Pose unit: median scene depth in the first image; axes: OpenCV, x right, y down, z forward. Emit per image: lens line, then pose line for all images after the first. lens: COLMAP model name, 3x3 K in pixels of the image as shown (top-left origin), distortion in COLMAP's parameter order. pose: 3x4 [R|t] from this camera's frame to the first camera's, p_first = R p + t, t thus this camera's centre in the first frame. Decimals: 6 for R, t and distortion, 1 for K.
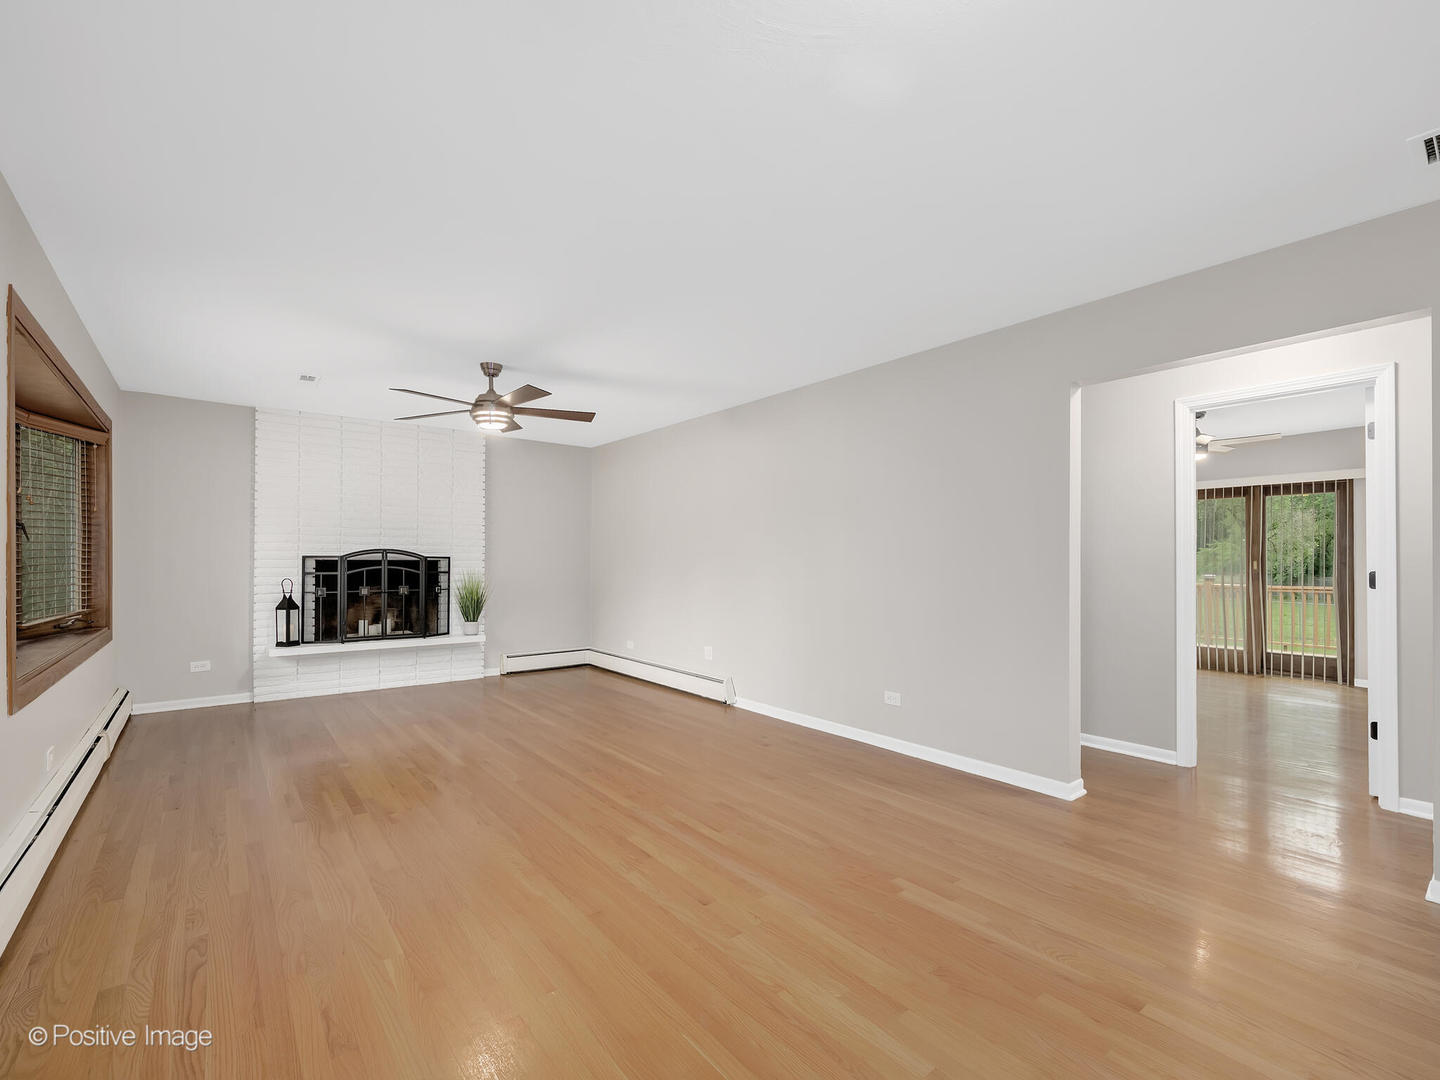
lens RADIAL K [[647.5, 0, 719.3], [0, 647.5, 554.2], [0, 0, 1]] dist [-0.000726, -0.001393]
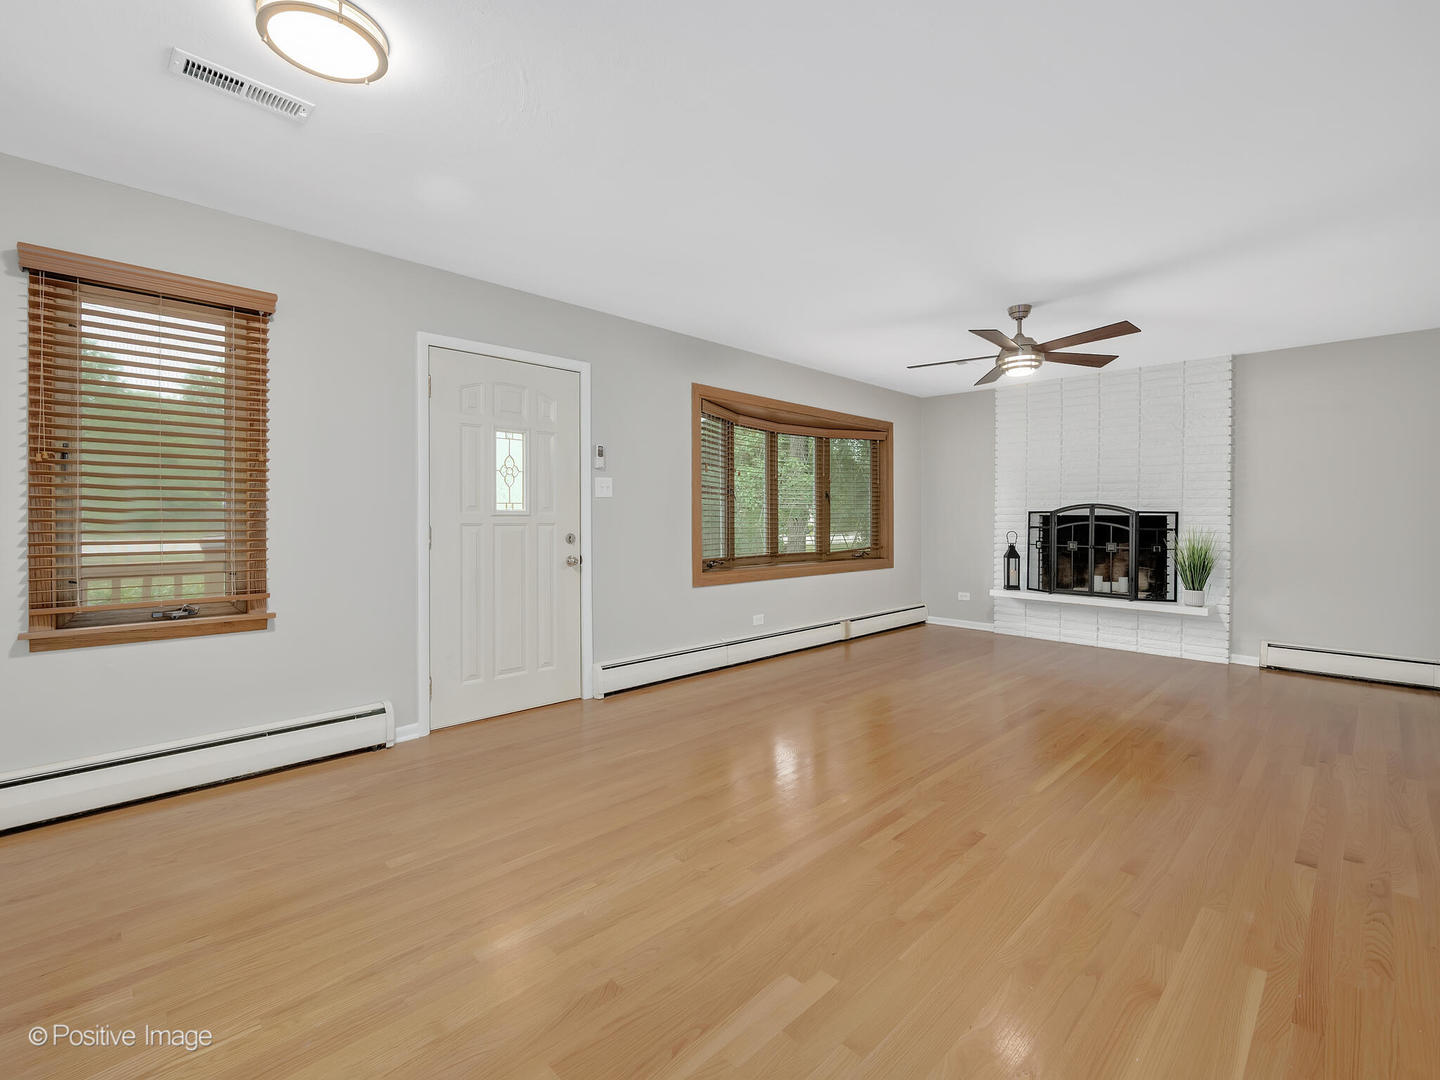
lens RADIAL K [[647.5, 0, 733.5], [0, 647.5, 519.6], [0, 0, 1]] dist [-0.000726, -0.001393]
pose [[0.119926, 0.006650, -0.992761, 0.395799], [0.005799, 0.999956, 0.007399, 0.005099], [0.992766, -0.006644, 0.119883, 0.345517]]
